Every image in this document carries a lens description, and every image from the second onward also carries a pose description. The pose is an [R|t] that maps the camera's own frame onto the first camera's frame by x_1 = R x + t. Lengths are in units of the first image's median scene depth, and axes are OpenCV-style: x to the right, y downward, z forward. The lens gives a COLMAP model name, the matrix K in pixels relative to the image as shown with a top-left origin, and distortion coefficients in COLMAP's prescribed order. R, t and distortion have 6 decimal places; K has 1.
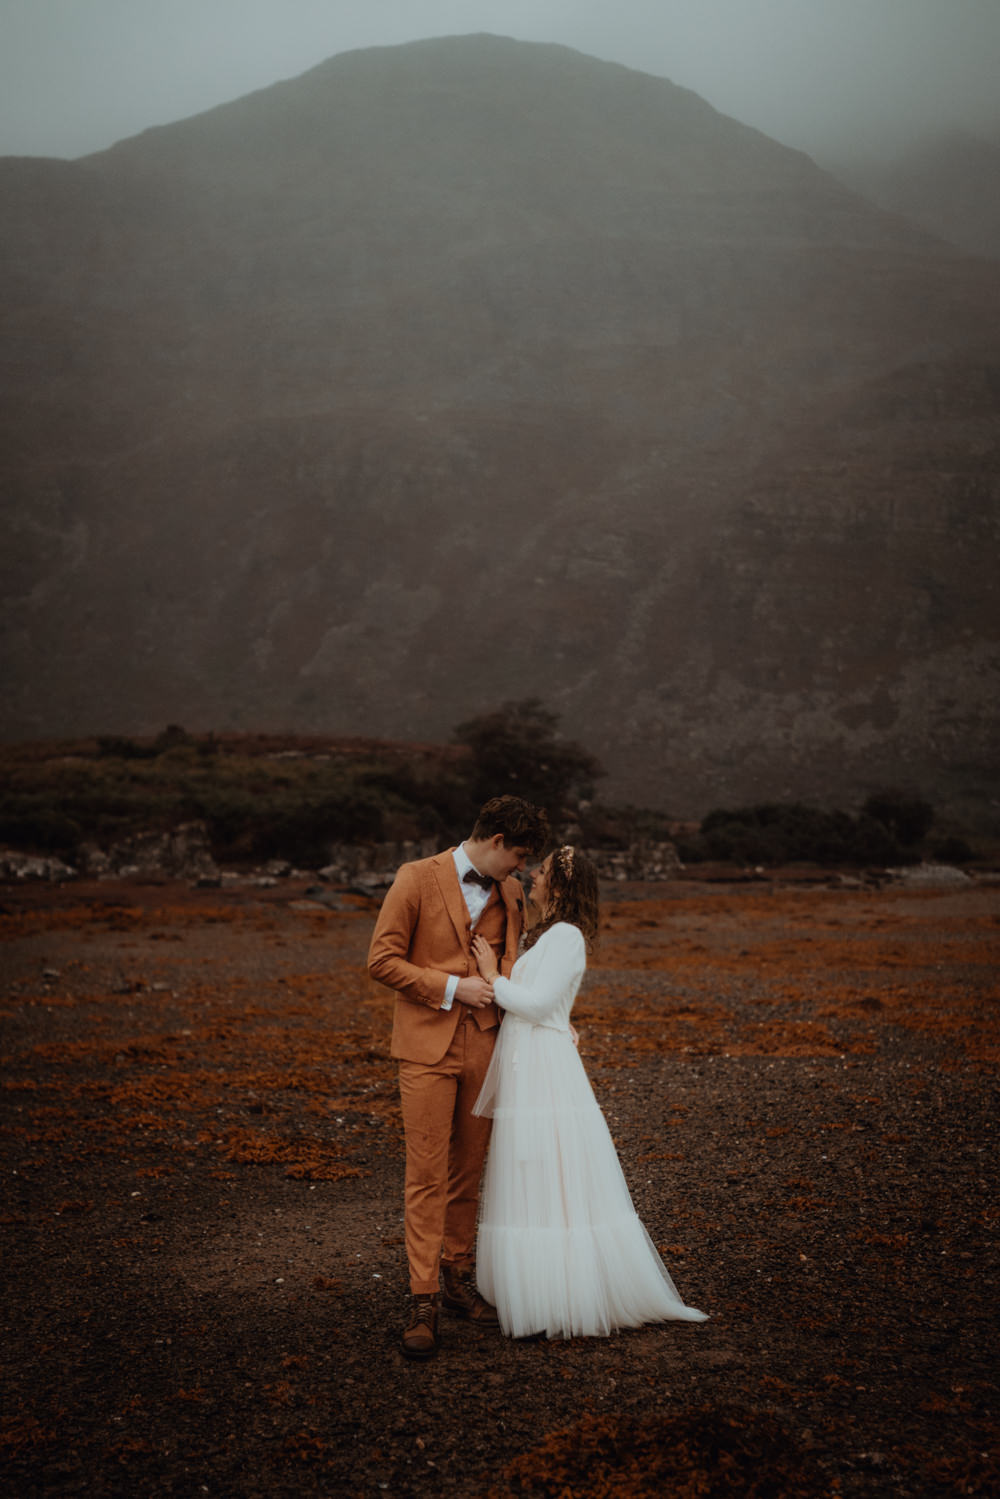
lens RADIAL K [[1849.0, 0, 500.0], [0, 1849.0, 749.5], [0, 0, 1]] dist [0.003323, 0.006301]
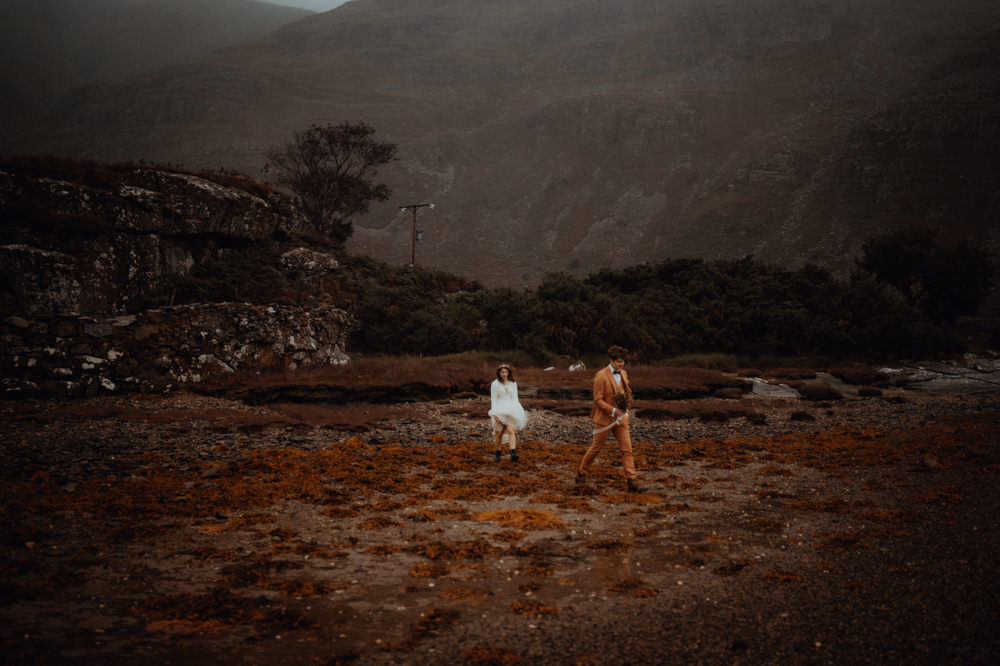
lens RADIAL K [[991.7, 0, 478.6], [0, 991.7, 315.6], [0, 0, 1]] dist [-0.124906, 0.160917]
pose [[0.961835, -0.017083, -0.273098, 0.043997], [0.017849, 0.999841, 0.000320, 0.012320], [0.273049, -0.005183, 0.961986, 0.179847]]
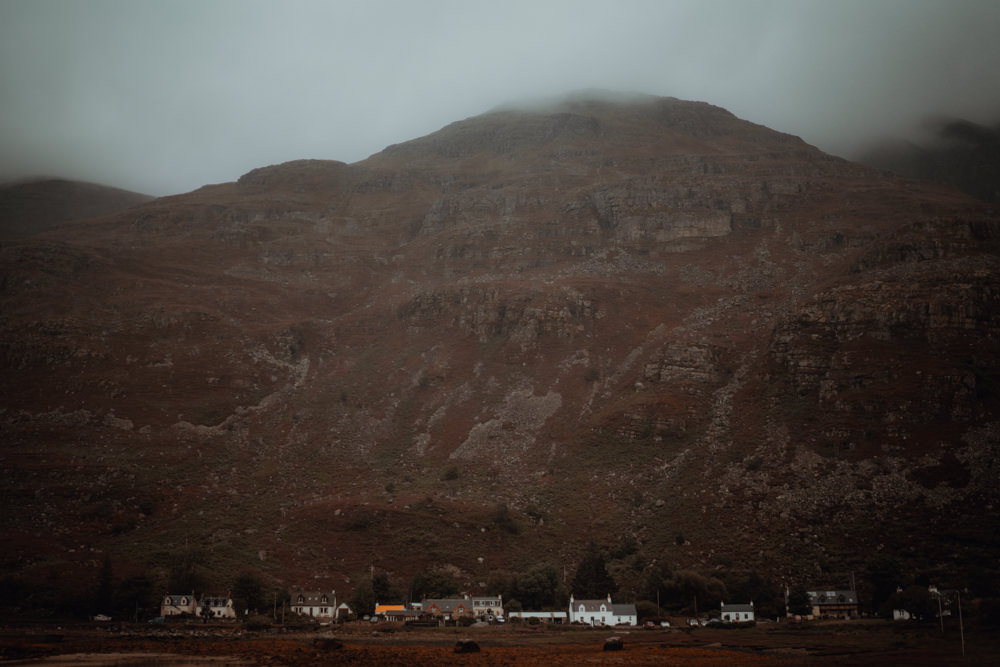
lens RADIAL K [[991.7, 0, 478.6], [0, 991.7, 316.1], [0, 0, 1]] dist [-0.124906, 0.160917]
pose [[0.990405, -0.035059, -0.133678, 0.004812], [0.004869, 0.975537, -0.219780, 0.013109], [0.138113, 0.217021, 0.966347, 0.343077]]
